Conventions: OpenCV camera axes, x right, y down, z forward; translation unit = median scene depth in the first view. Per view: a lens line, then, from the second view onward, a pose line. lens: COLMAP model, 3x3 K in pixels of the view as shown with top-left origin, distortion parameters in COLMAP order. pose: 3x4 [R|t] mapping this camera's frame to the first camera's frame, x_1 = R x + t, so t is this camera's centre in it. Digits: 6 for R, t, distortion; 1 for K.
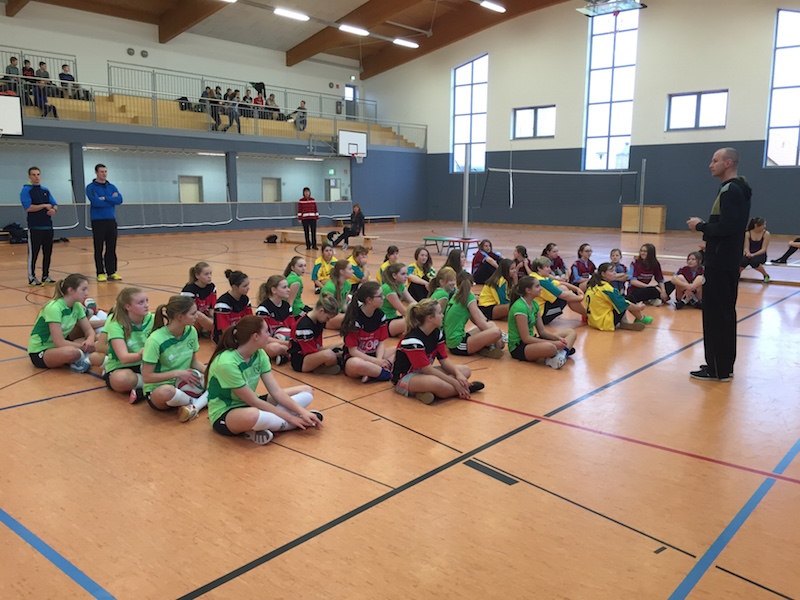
lens RADIAL K [[687.5, 0, 400.0], [0, 687.5, 300.0], [0, 0, 1]] dist [-0.006630, -0.005072]
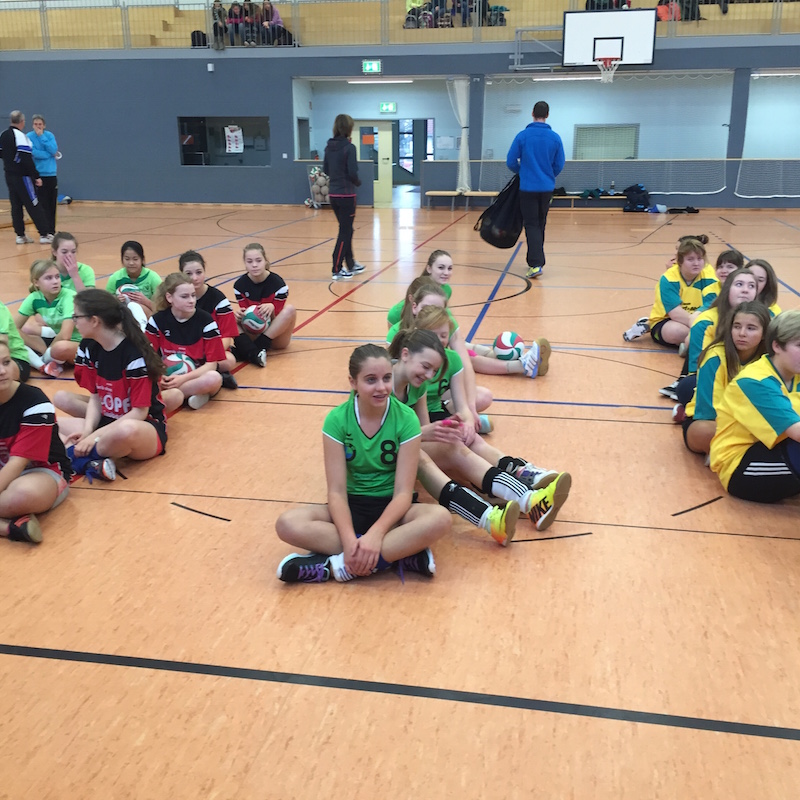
lens RADIAL K [[915.8, 0, 400.0], [0, 915.8, 400.0], [0, 0, 1]] dist [0.013259, 0.020256]
pose [[0.503663, 0.225024, -0.834079, 0.470141], [-0.126076, 0.974290, 0.186720, -0.077135], [0.854651, 0.011114, 0.519084, 0.526488]]
